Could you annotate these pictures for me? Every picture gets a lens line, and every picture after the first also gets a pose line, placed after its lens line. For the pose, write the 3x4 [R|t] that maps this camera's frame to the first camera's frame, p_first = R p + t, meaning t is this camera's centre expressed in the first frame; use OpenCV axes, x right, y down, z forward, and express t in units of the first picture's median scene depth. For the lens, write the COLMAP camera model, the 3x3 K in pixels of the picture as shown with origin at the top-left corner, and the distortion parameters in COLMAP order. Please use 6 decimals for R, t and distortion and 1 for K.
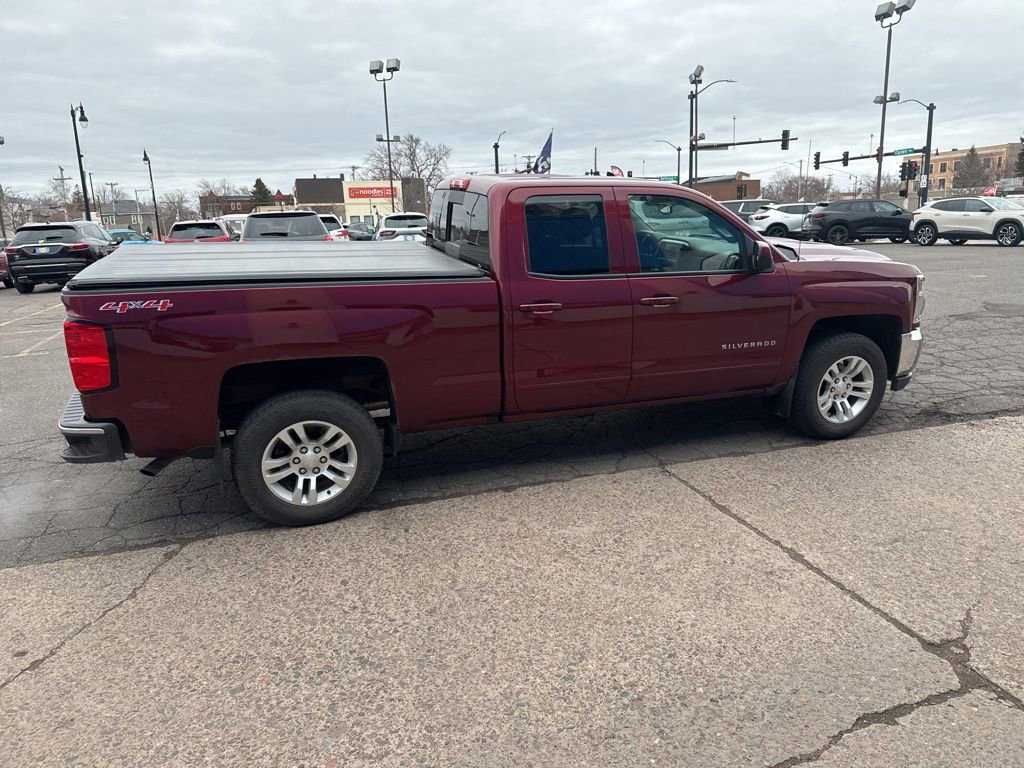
lens RADIAL K [[720.2, 0, 515.8], [0, 720.2, 380.7], [0, 0, 1]] dist [0.053034, -0.063329]
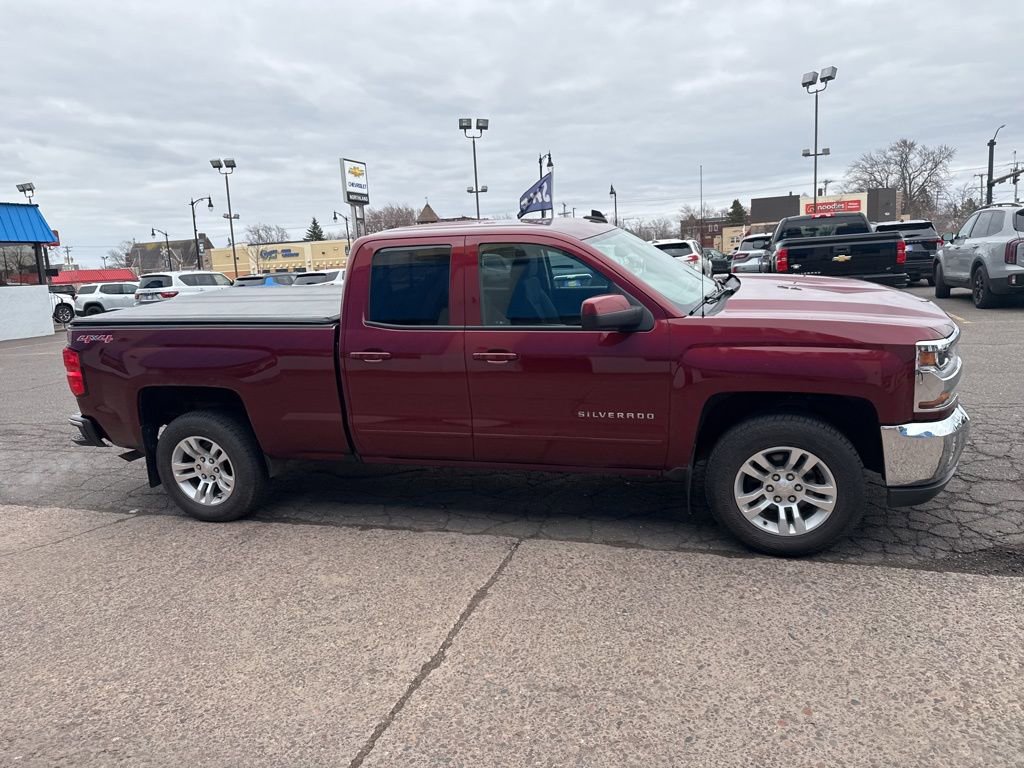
lens RADIAL K [[720.2, 0, 515.3], [0, 720.2, 374.8], [0, 0, 1]] dist [0.053034, -0.063329]
pose [[0.799777, 0.080405, -0.594888, 0.723753], [-0.099457, 0.995042, 0.000777, -0.085693], [0.592001, 0.058544, 0.803808, 0.262726]]
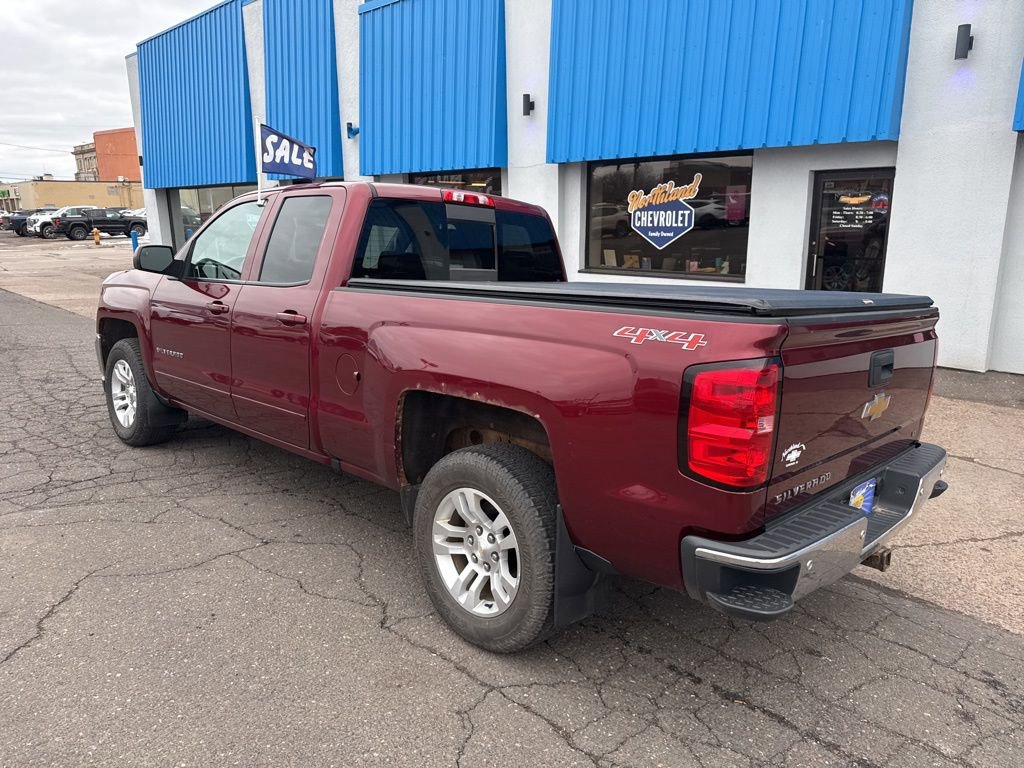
lens RADIAL K [[720.2, 0, 508.9], [0, 720.2, 383.8], [0, 0, 1]] dist [0.053034, -0.063329]
pose [[-0.448735, -0.171371, 0.877080, -0.892339], [0.209869, 0.933786, 0.289825, -0.310268], [-0.868673, 0.314127, -0.383057, 1.379090]]
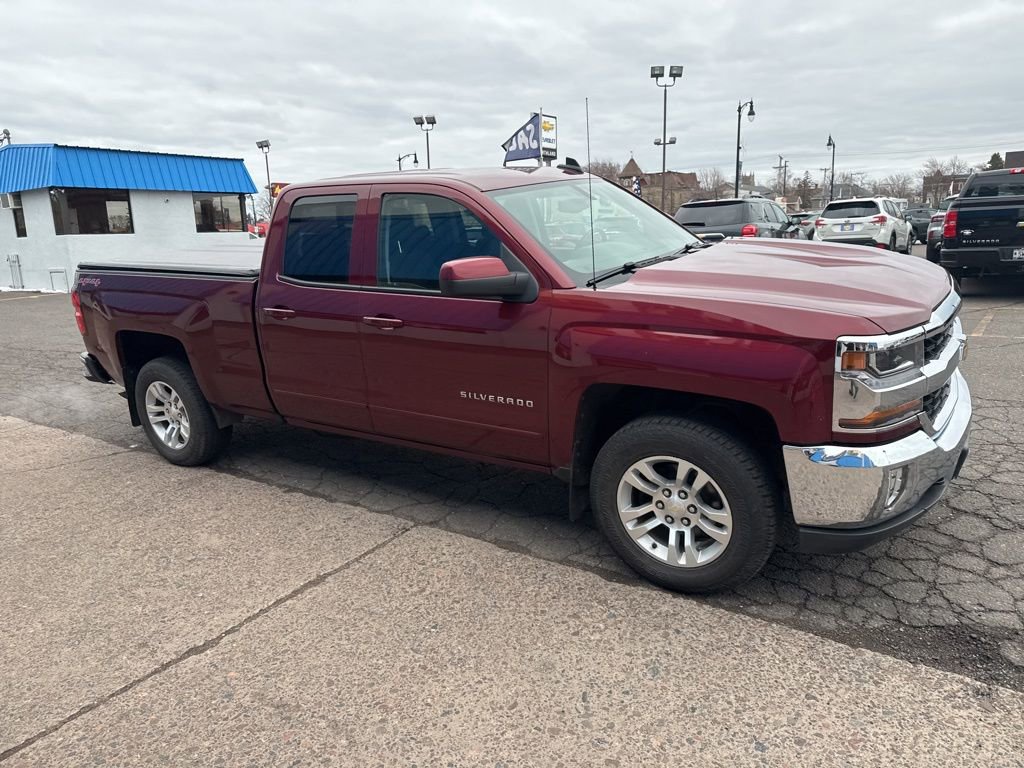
lens RADIAL K [[720.2, 0, 514.0], [0, 720.2, 376.4], [0, 0, 1]] dist [0.053034, -0.063329]
pose [[0.598946, 0.172889, -0.781904, 0.891363], [-0.159078, 0.982644, 0.095420, -0.143291], [0.784830, 0.067232, 0.616053, 0.578103]]
